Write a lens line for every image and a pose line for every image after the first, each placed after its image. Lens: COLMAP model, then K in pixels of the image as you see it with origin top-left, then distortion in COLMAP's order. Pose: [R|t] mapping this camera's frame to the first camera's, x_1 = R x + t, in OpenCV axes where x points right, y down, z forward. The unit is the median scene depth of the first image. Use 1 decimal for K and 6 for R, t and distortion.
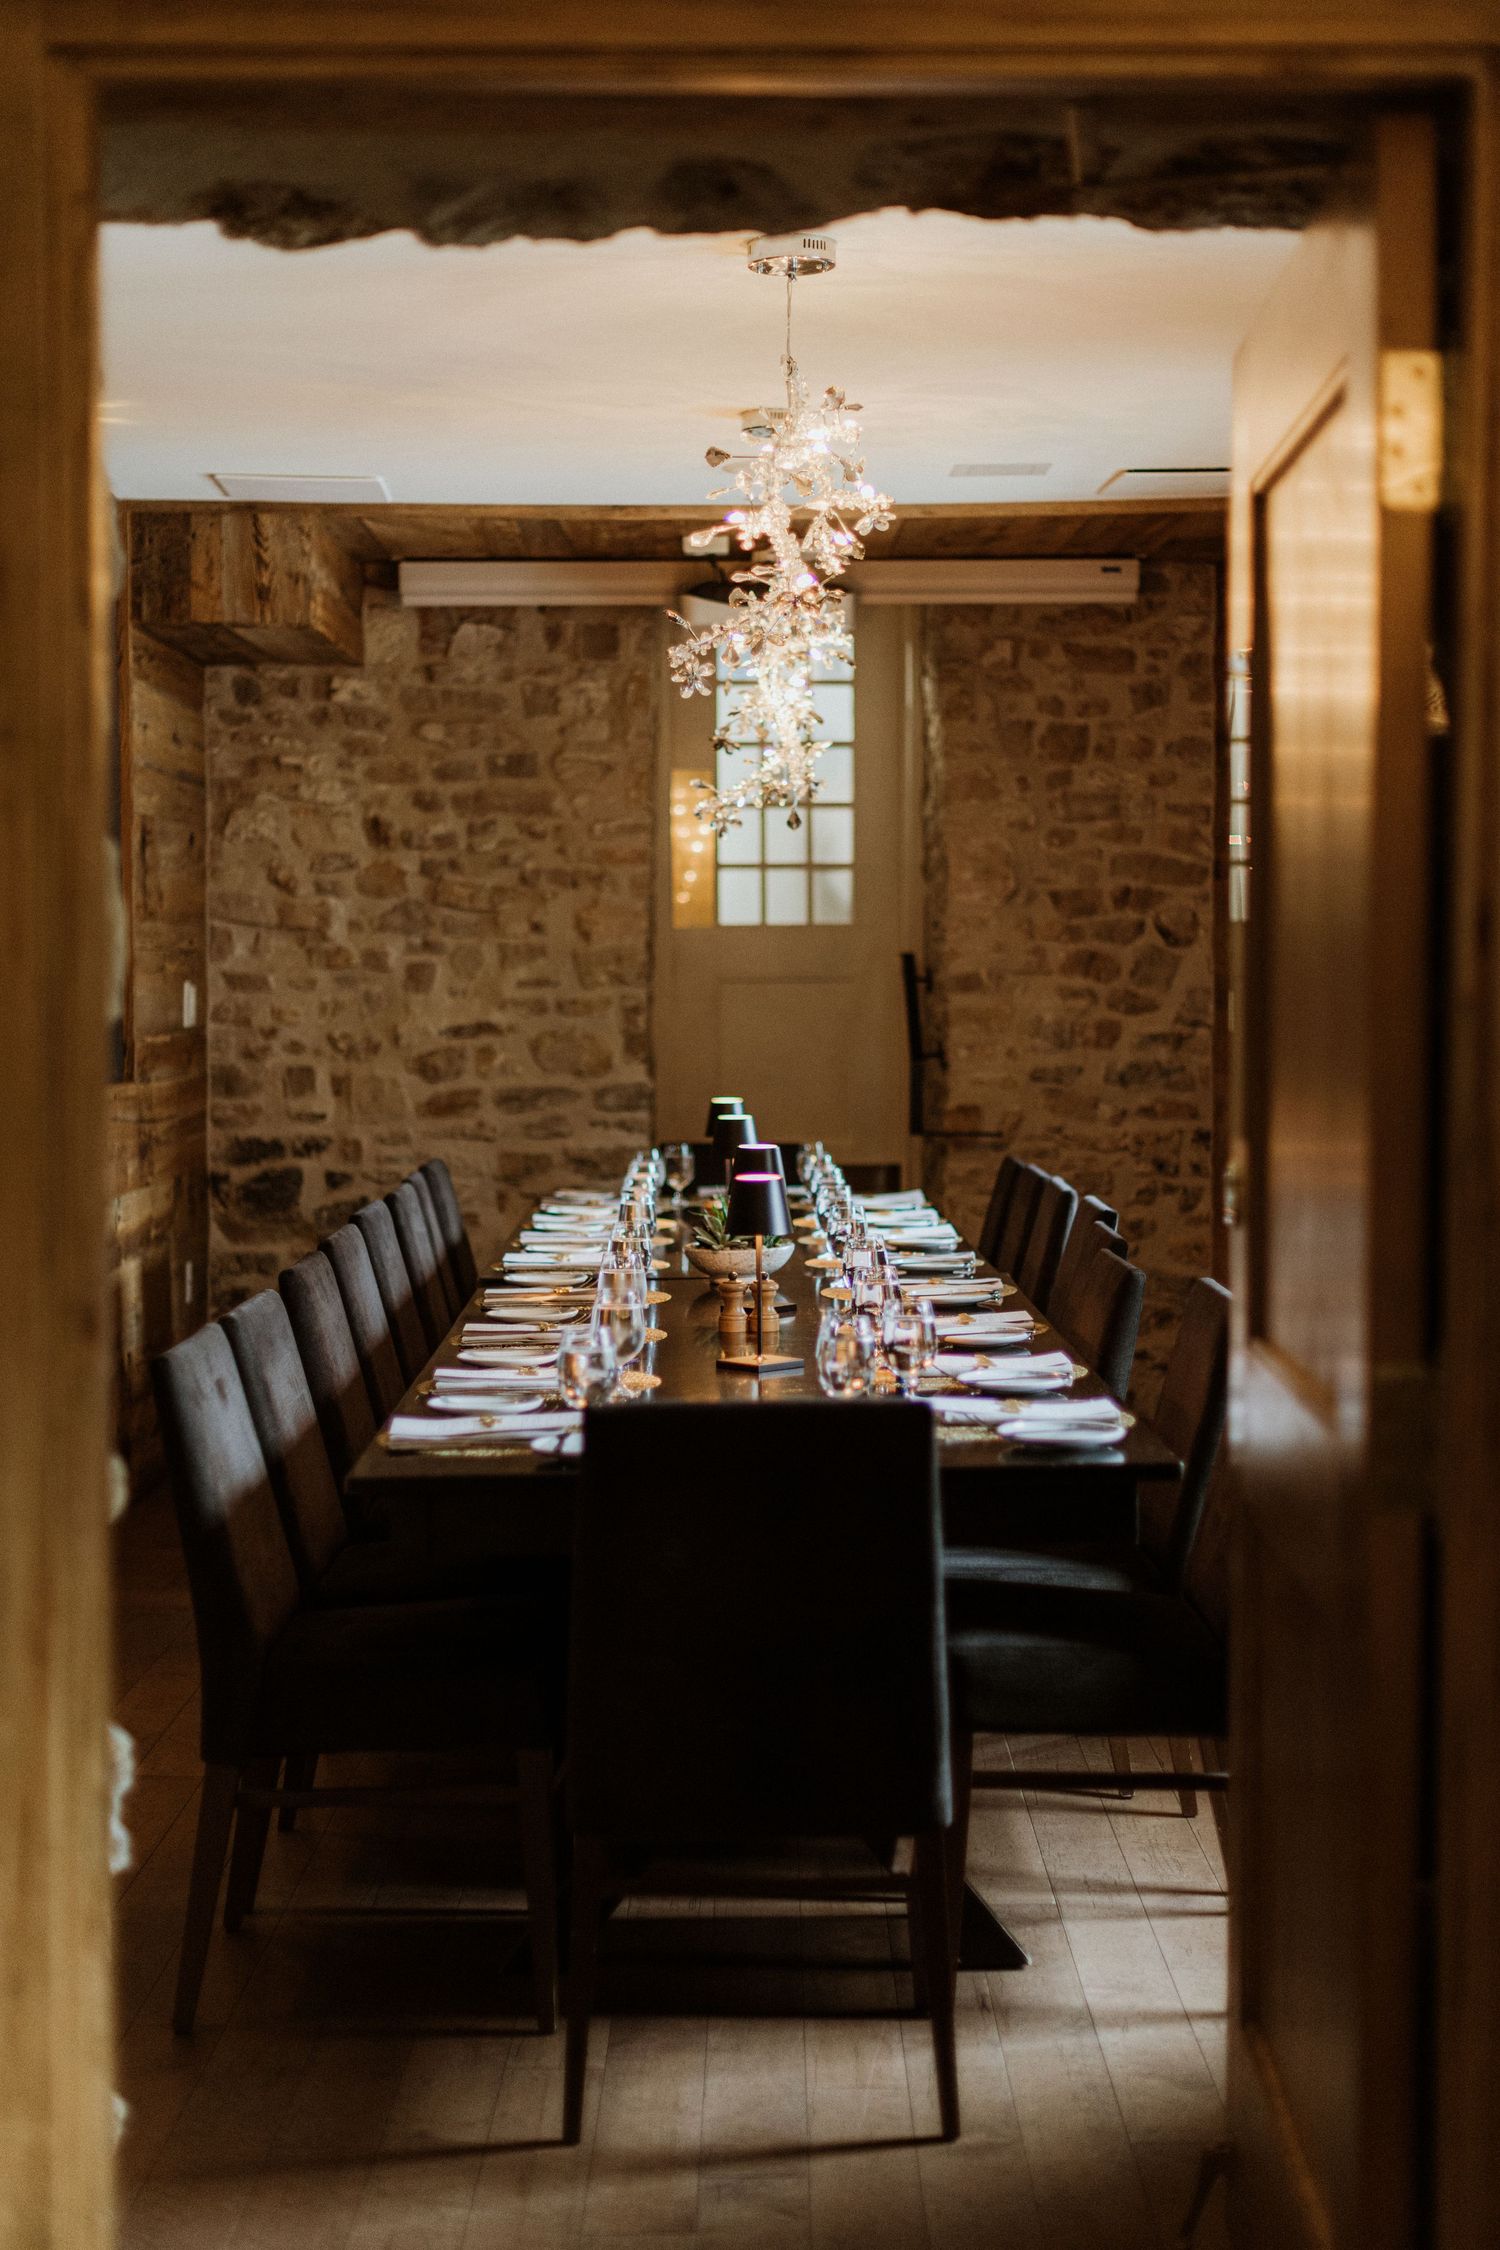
lens RADIAL K [[3327.8, 0, 750.0], [0, 3327.8, 1125.0], [0, 0, 1]] dist [-0.000252, 0.001195]
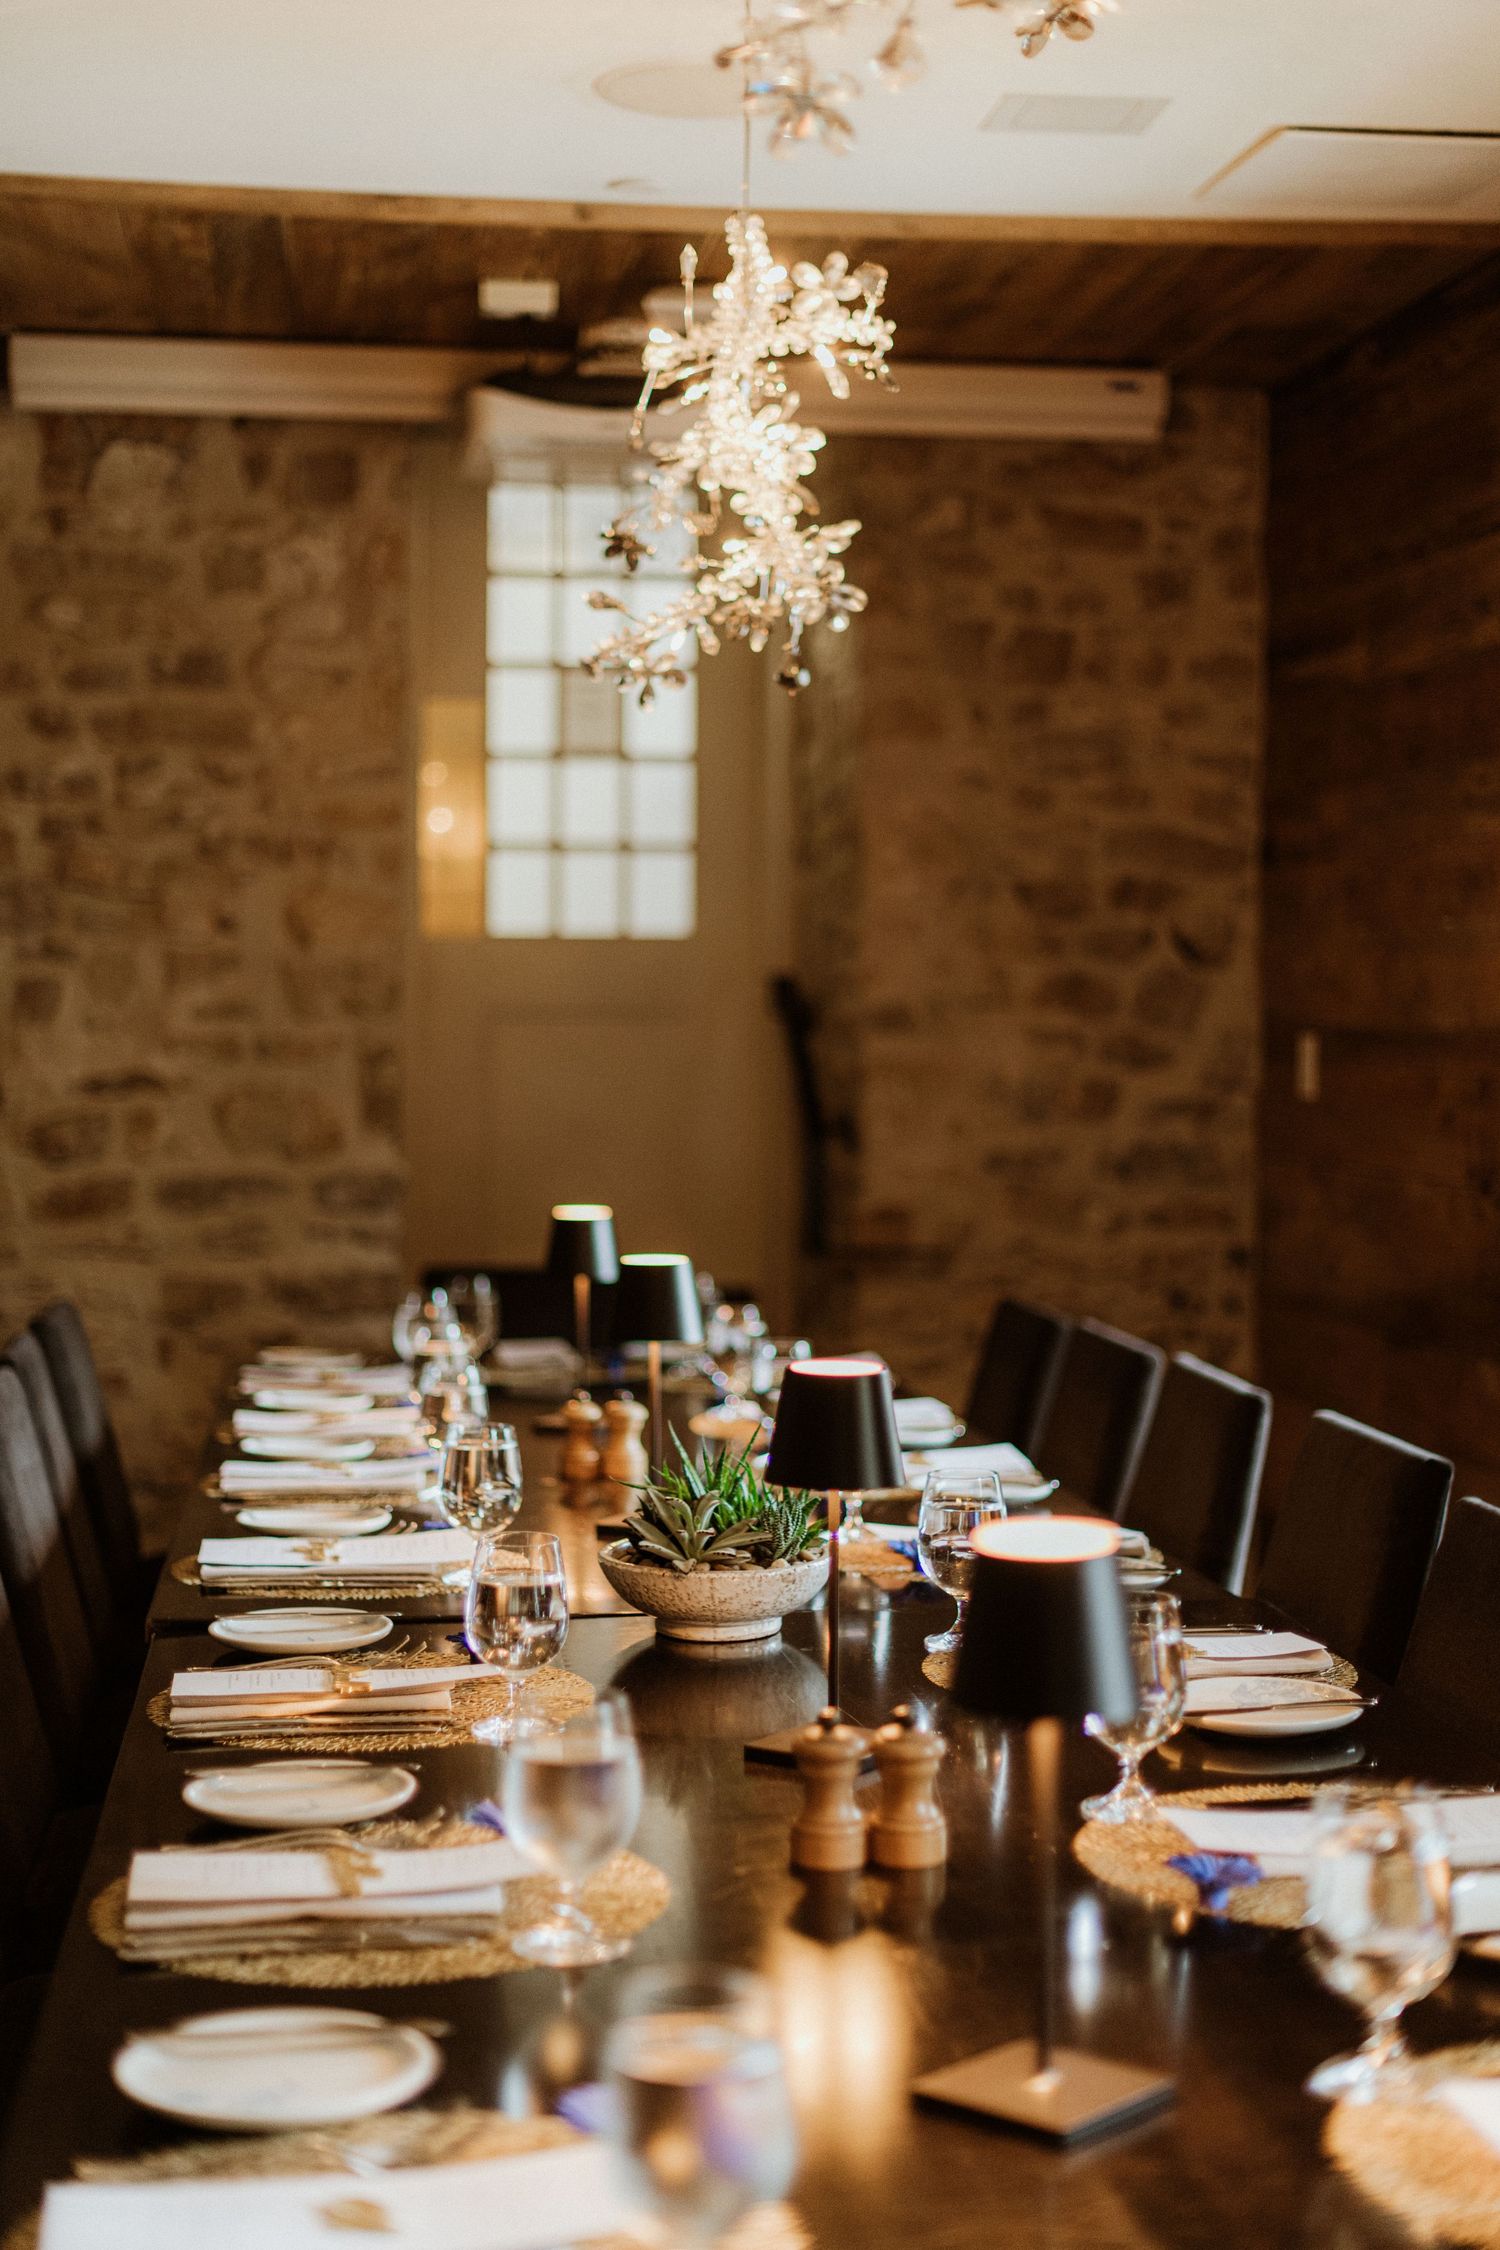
lens RADIAL K [[3312.6, 0, 750.0], [0, 3312.6, 1125.0], [0, 0, 1]] dist [-0.007049, 0.042597]
pose [[0.993860, 0.008007, 0.110355, -0.033849], [-0.006088, 0.999825, -0.017713, -0.010371], [-0.110477, 0.016933, 0.993734, 0.359410]]
